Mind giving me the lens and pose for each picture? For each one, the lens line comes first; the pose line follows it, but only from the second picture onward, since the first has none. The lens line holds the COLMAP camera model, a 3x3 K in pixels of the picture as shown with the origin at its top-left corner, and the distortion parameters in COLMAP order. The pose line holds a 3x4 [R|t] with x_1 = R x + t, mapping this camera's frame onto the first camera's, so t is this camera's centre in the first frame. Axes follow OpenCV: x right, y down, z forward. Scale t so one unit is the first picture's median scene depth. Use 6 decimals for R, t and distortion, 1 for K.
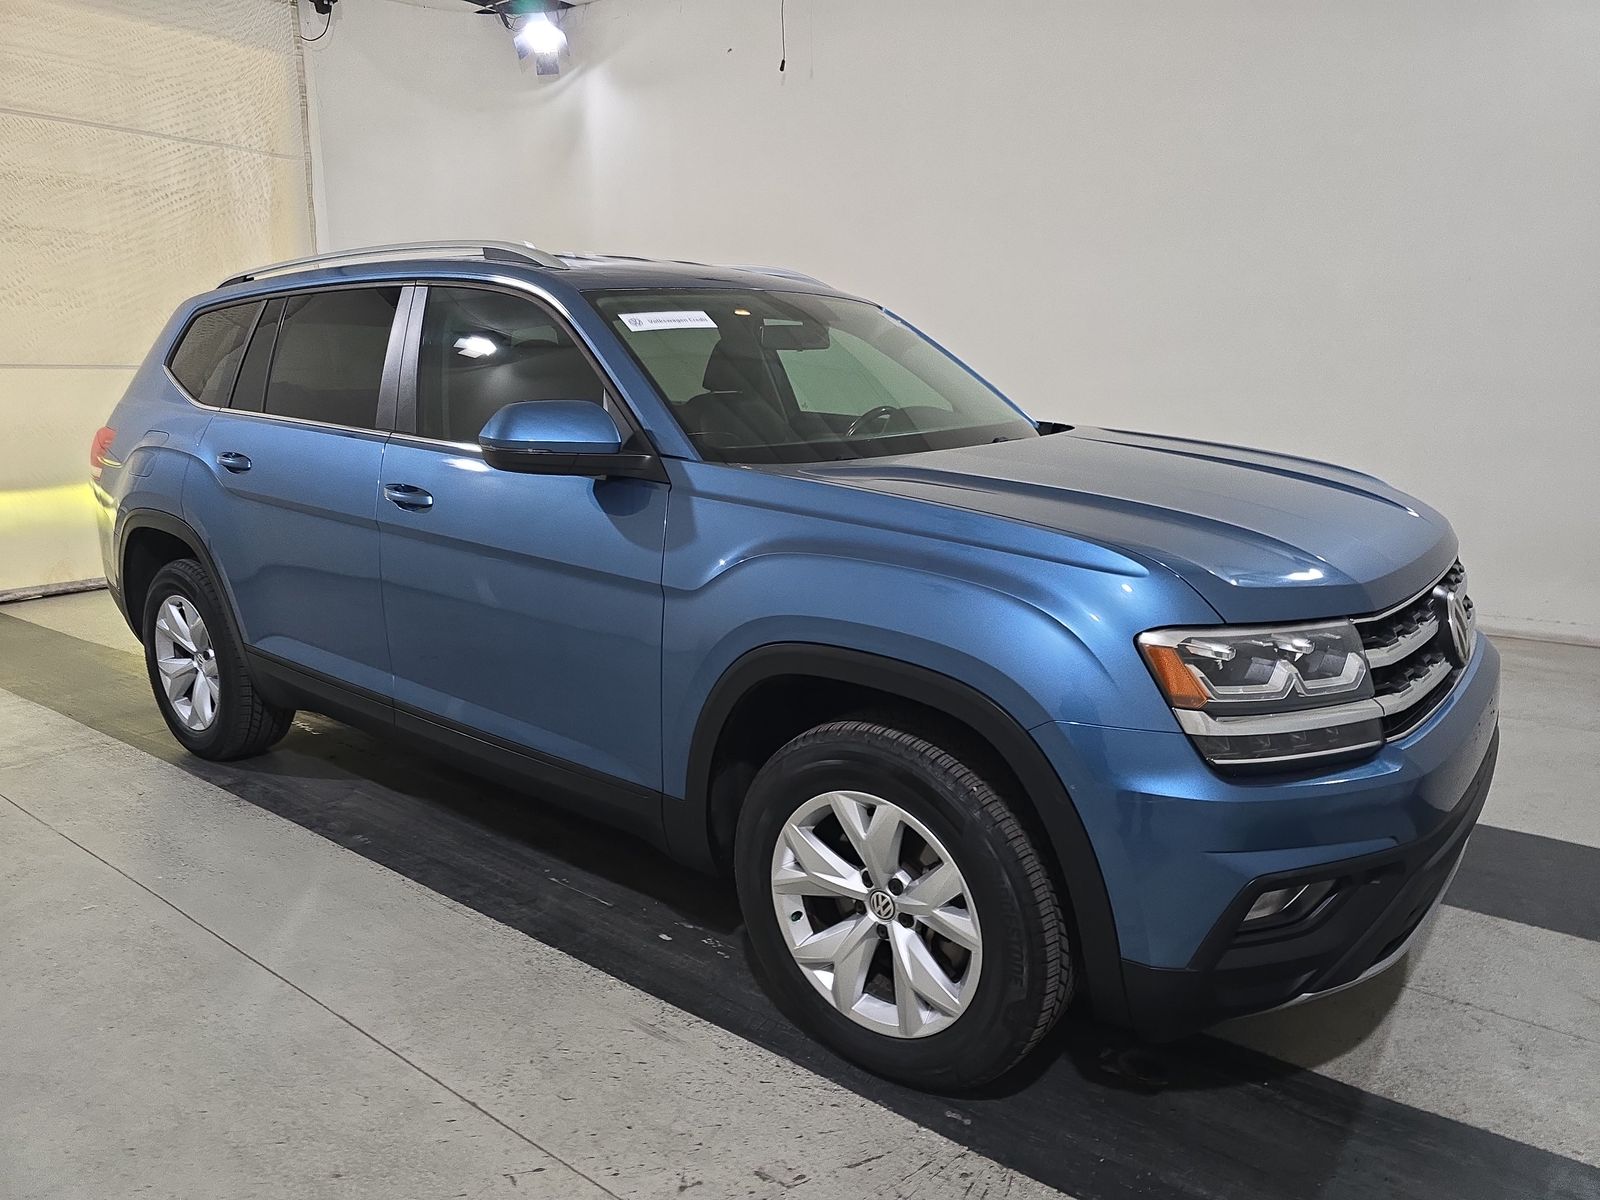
lens RADIAL K [[1070.1, 0, 801.8], [0, 1070.1, 597.2], [0, 0, 1]] dist [0.040106, -0.031951]
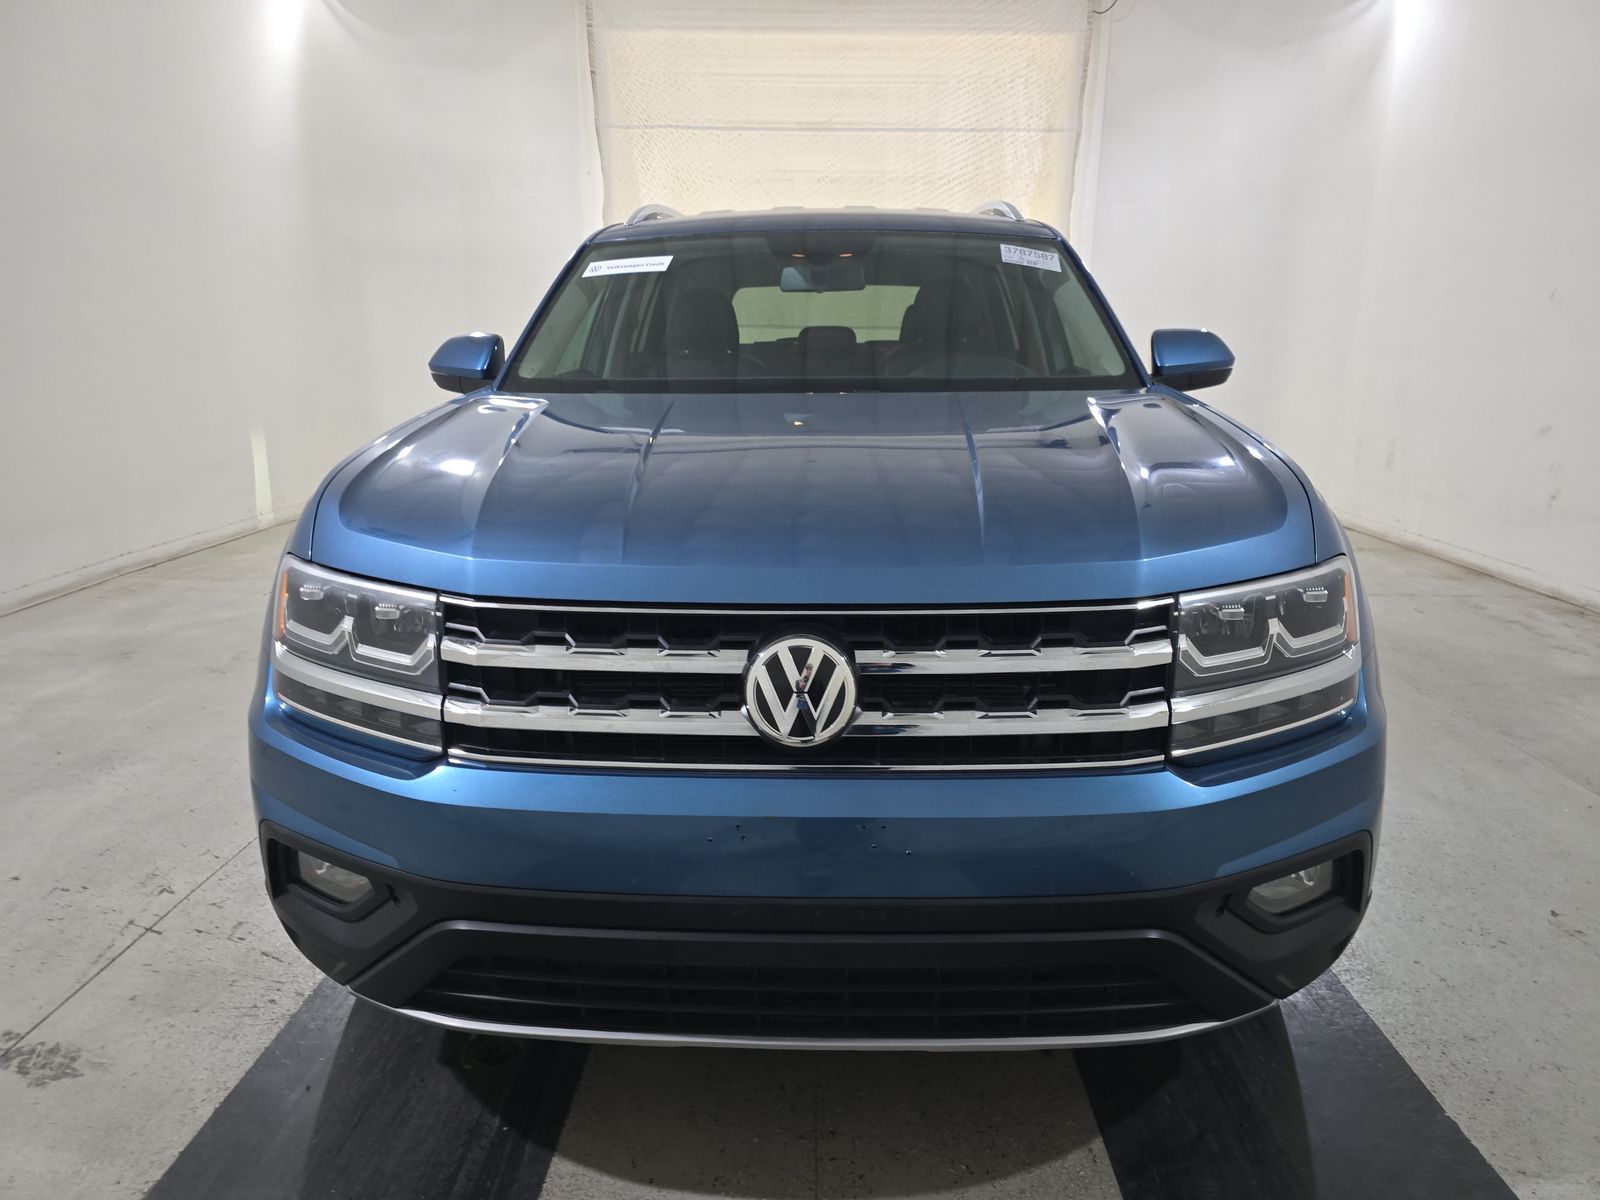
lens RADIAL K [[1070.1, 0, 801.8], [0, 1070.1, 597.2], [0, 0, 1]] dist [0.040106, -0.031951]
pose [[0.590733, 0.195127, -0.782918, 0.334211], [-0.172814, 0.978398, 0.113454, -0.030205], [0.788143, 0.068278, 0.611693, 0.180847]]
